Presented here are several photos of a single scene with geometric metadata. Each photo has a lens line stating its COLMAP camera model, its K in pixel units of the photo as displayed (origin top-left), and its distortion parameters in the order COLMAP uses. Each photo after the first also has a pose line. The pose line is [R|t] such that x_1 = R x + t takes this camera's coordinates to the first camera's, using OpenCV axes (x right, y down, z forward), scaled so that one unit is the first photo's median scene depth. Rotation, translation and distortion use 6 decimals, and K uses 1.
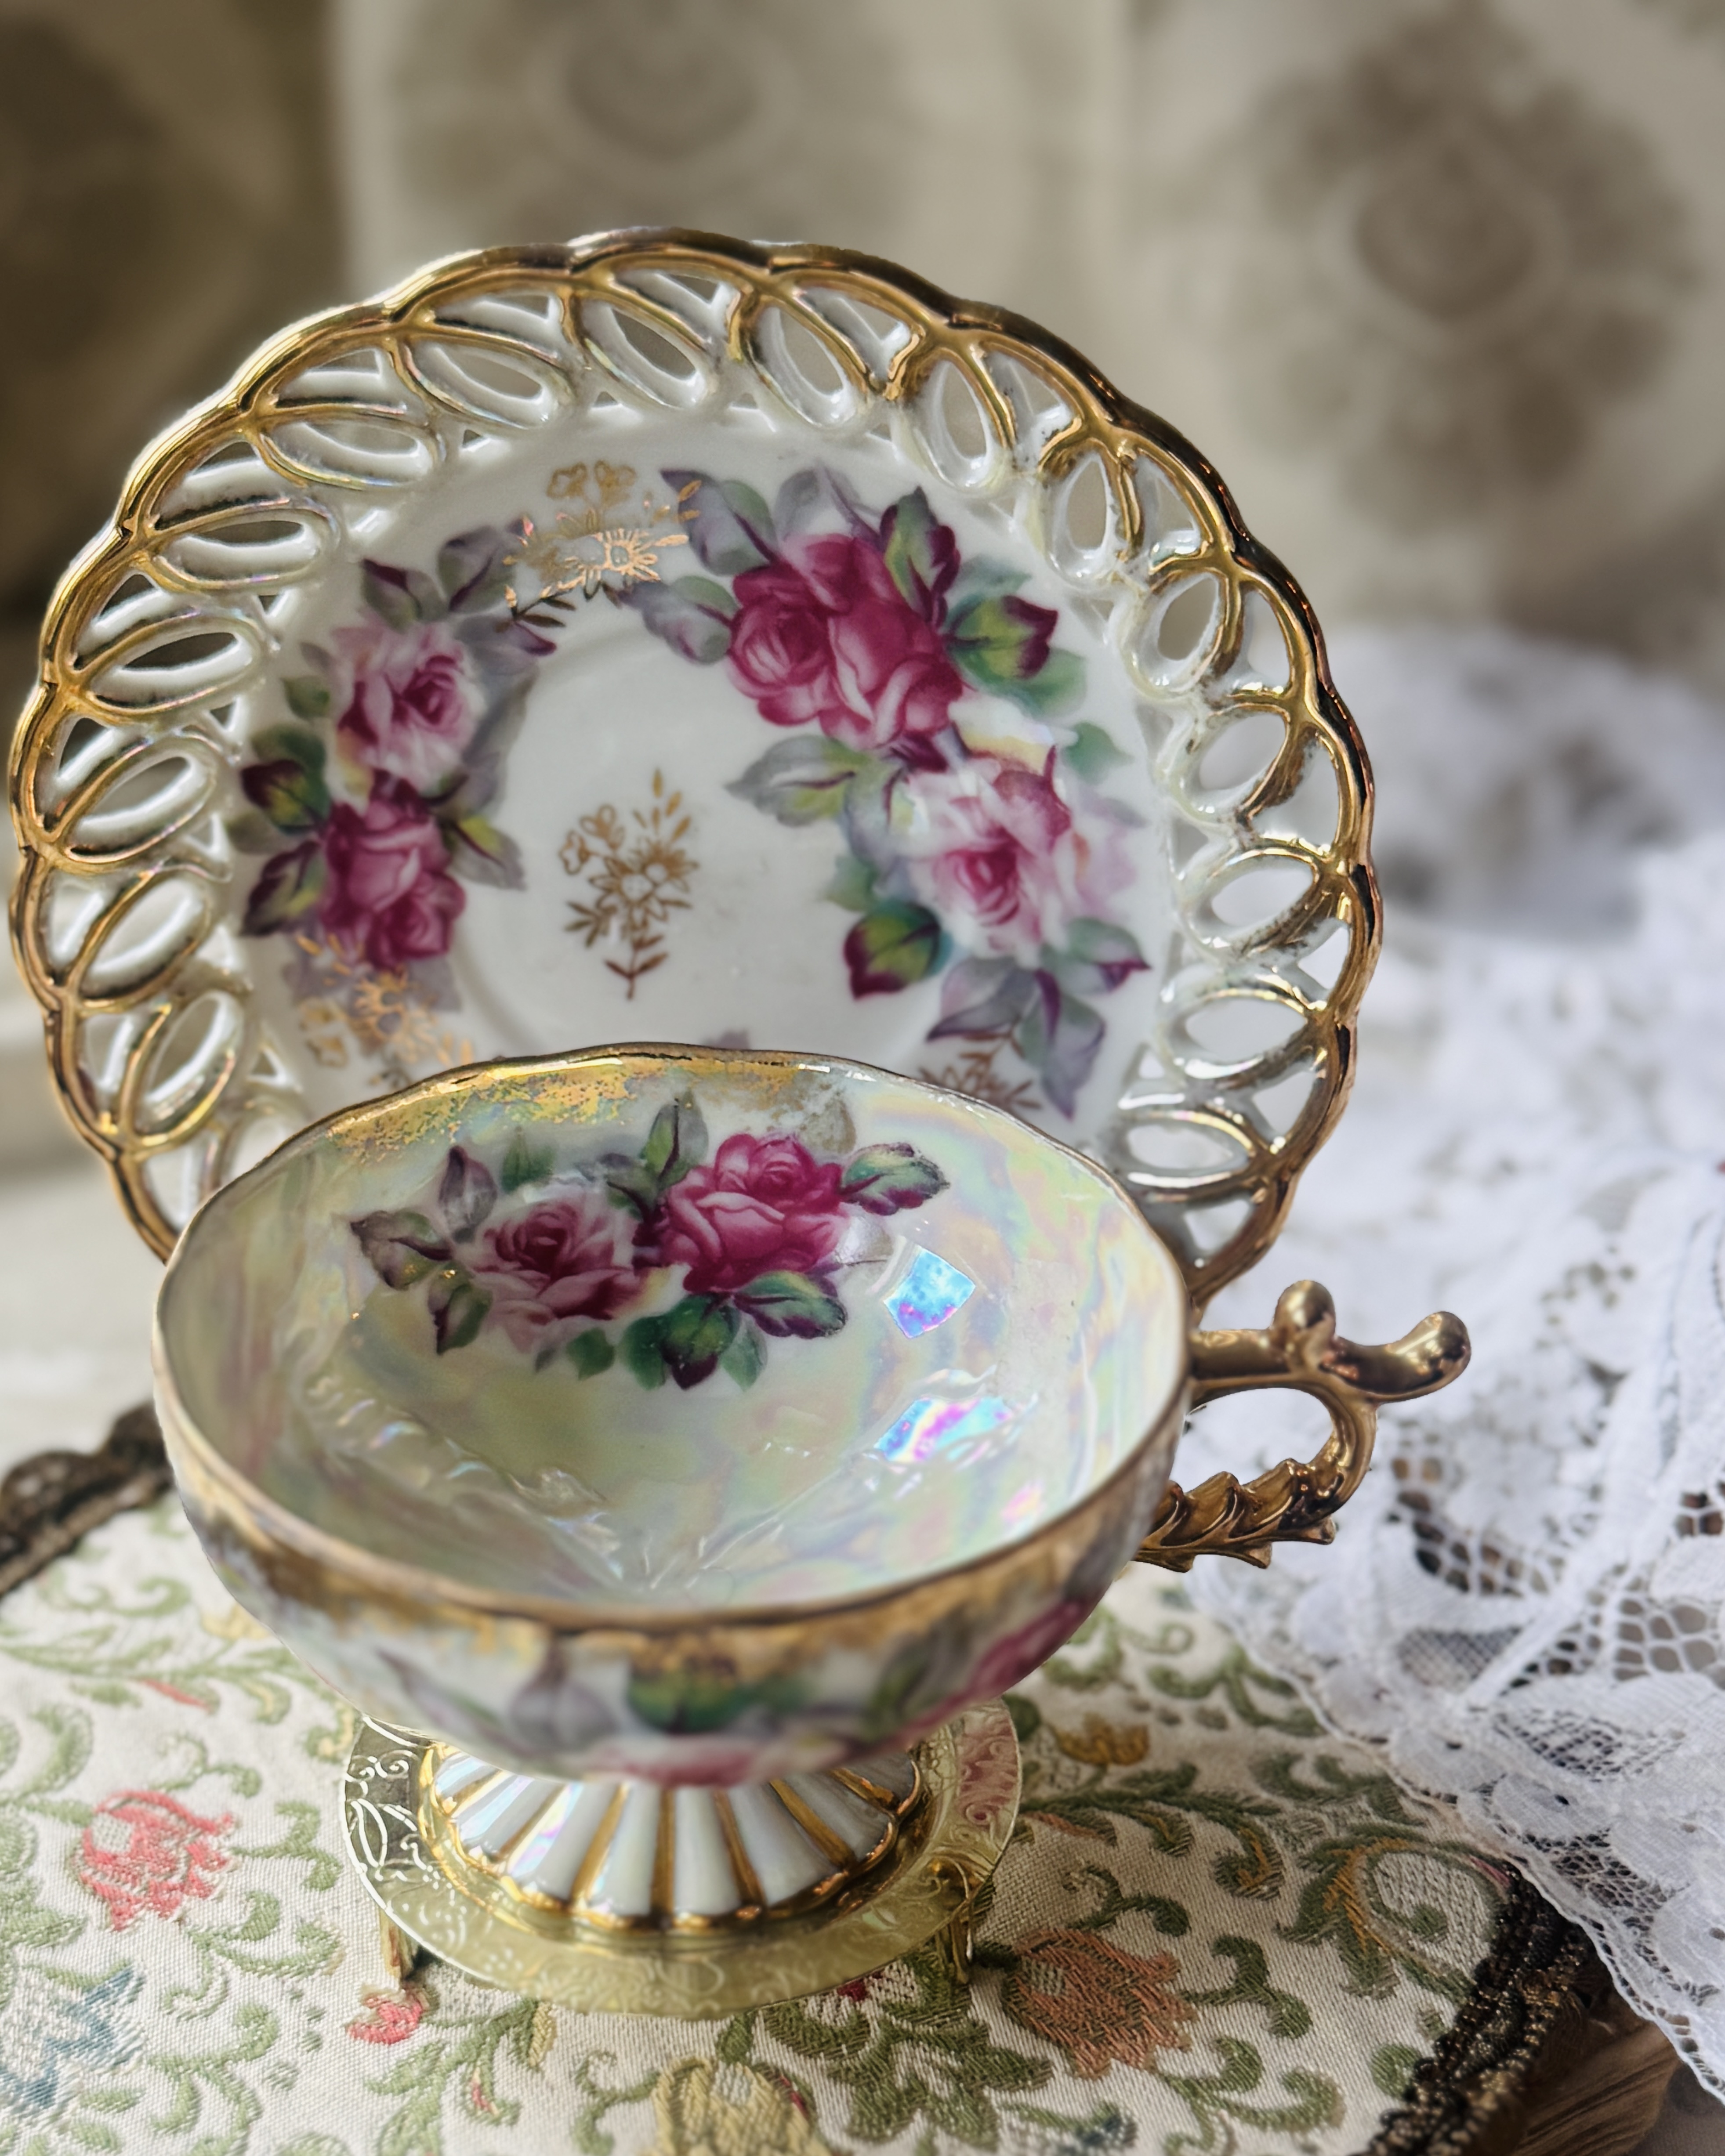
lens RADIAL K [[3302.8, 0, 850.4], [0, 3302.8, 1235.3], [0, 0, 1]] dist [0.120425, 0.000000]
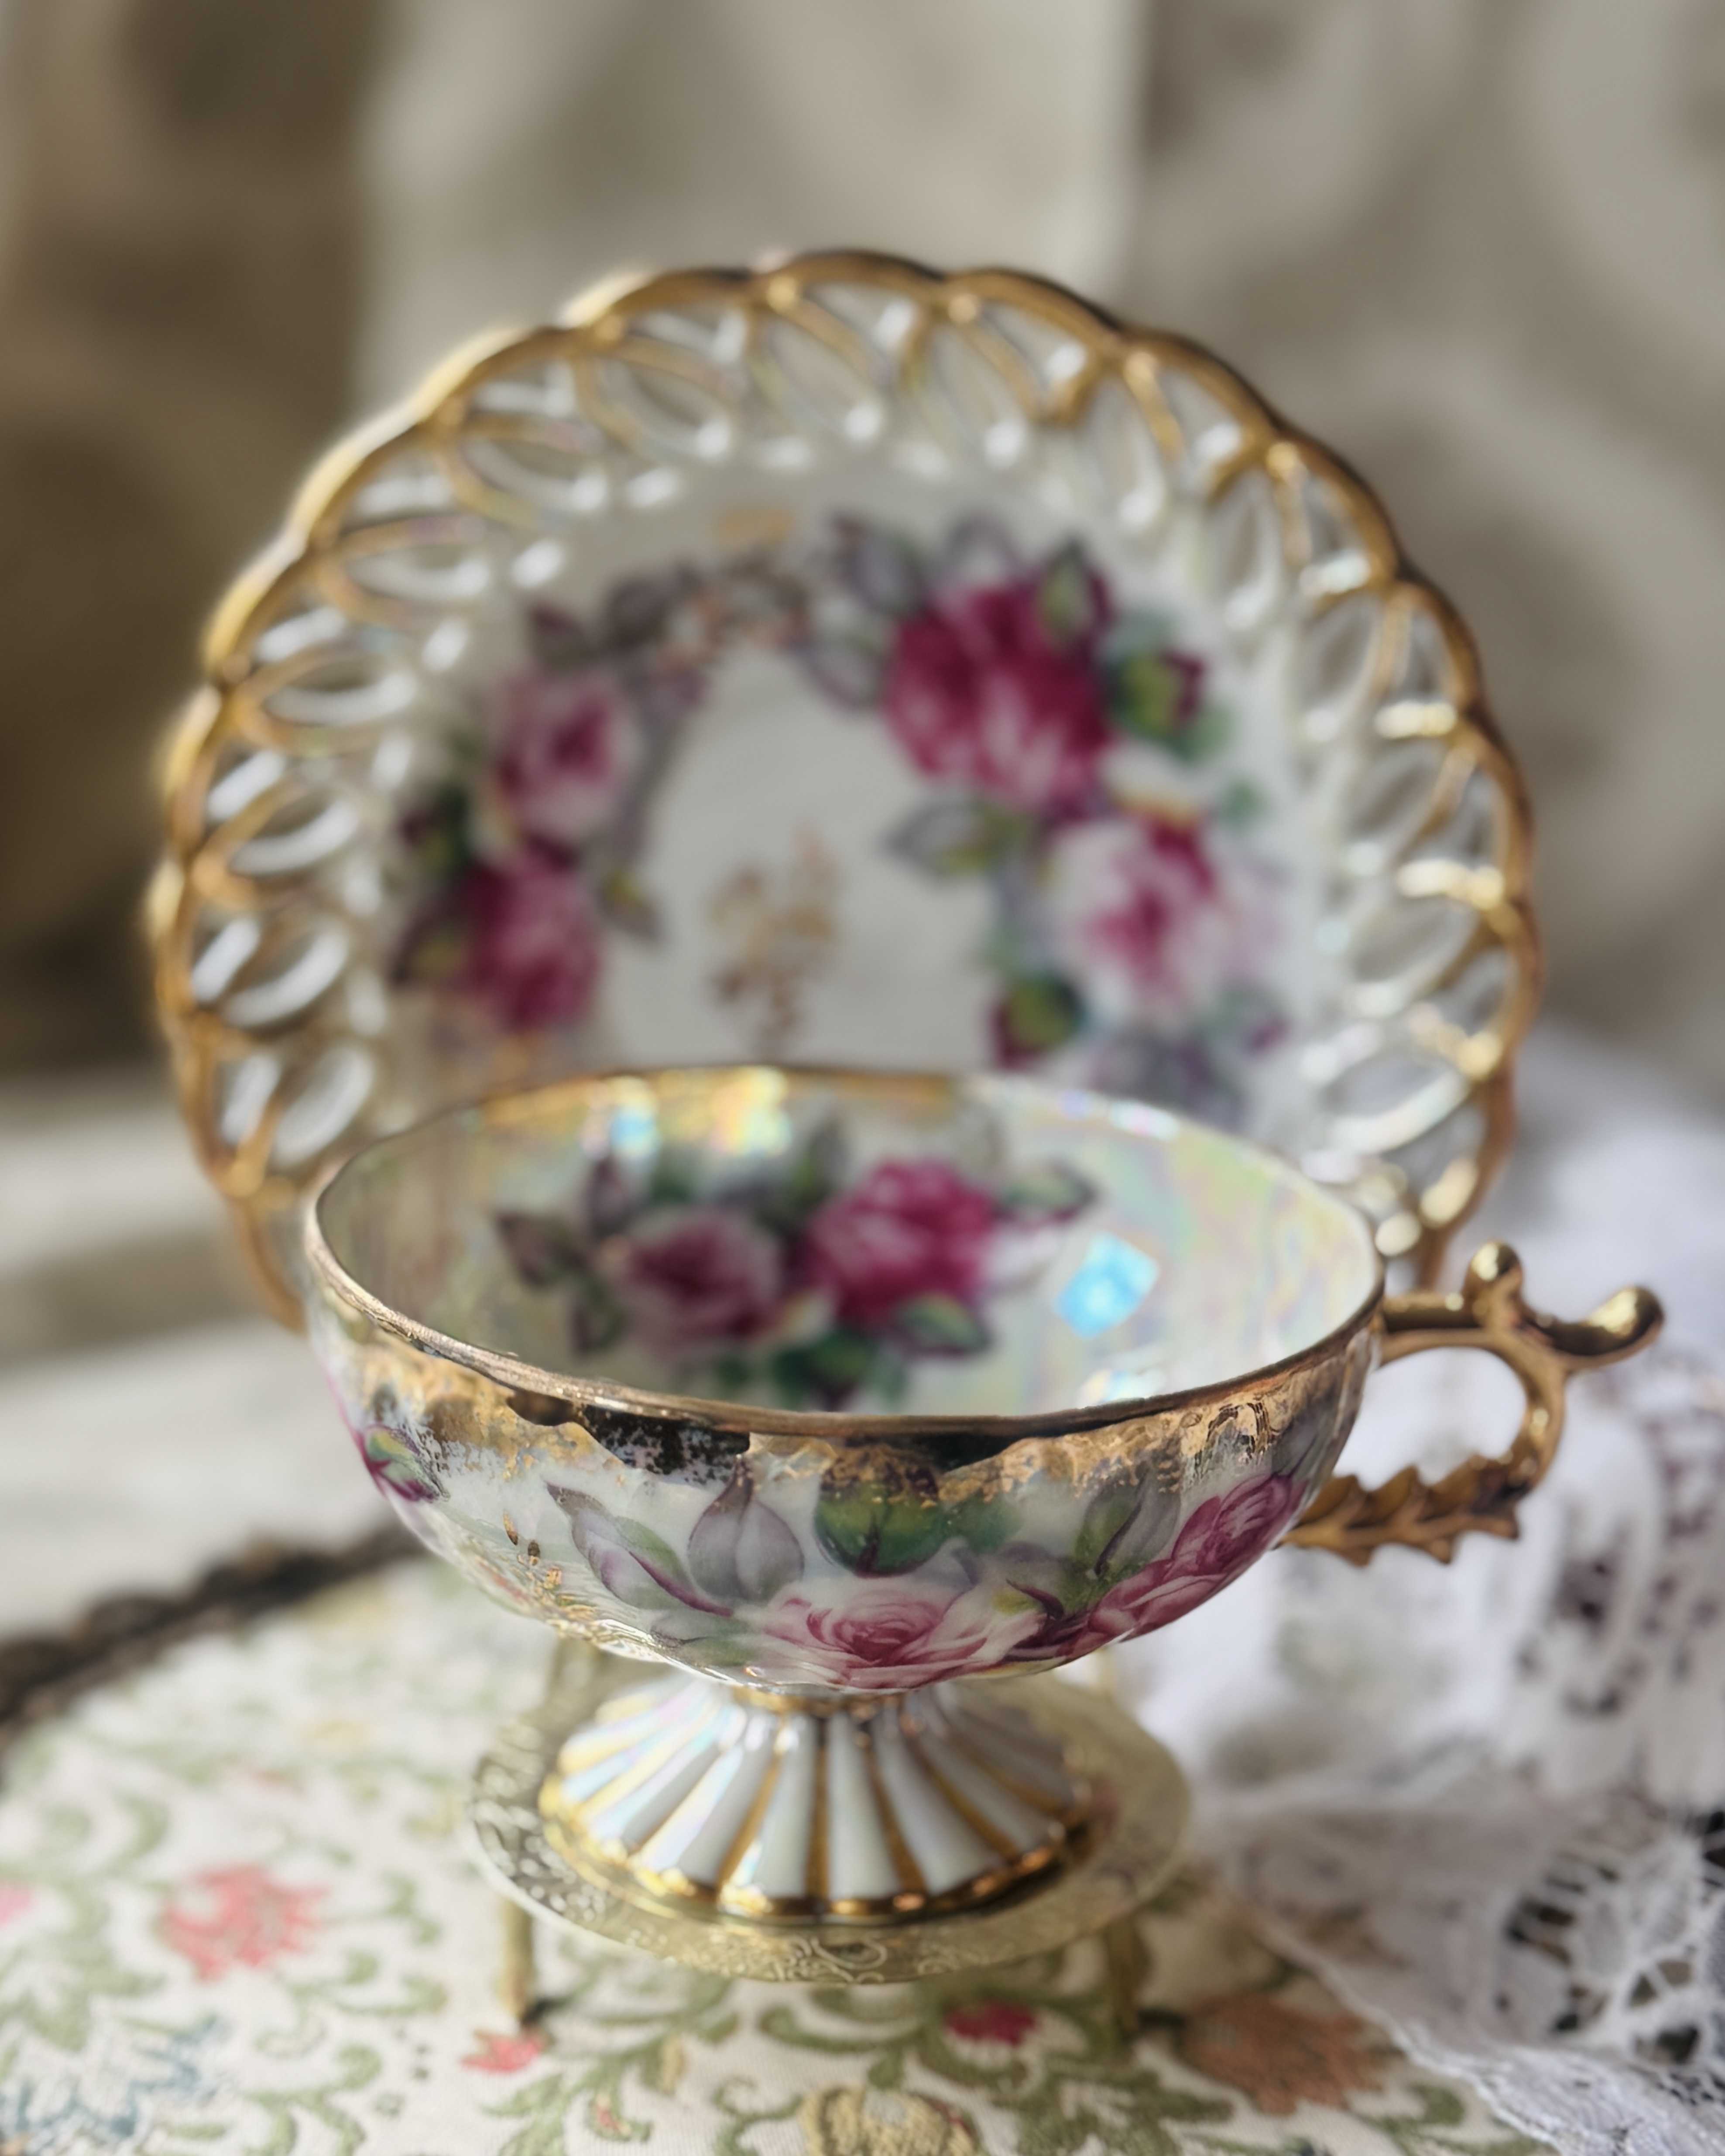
lens RADIAL K [[3302.8, 0, 865.5], [0, 3302.8, 1232.5], [0, 0, 1]] dist [0.120425, 0.000000]
pose [[0.999753, 0.017253, 0.014032, -0.055193], [-0.013448, 0.971550, -0.236452, 0.227068], [-0.017712, 0.236205, 0.971542, 0.057260]]
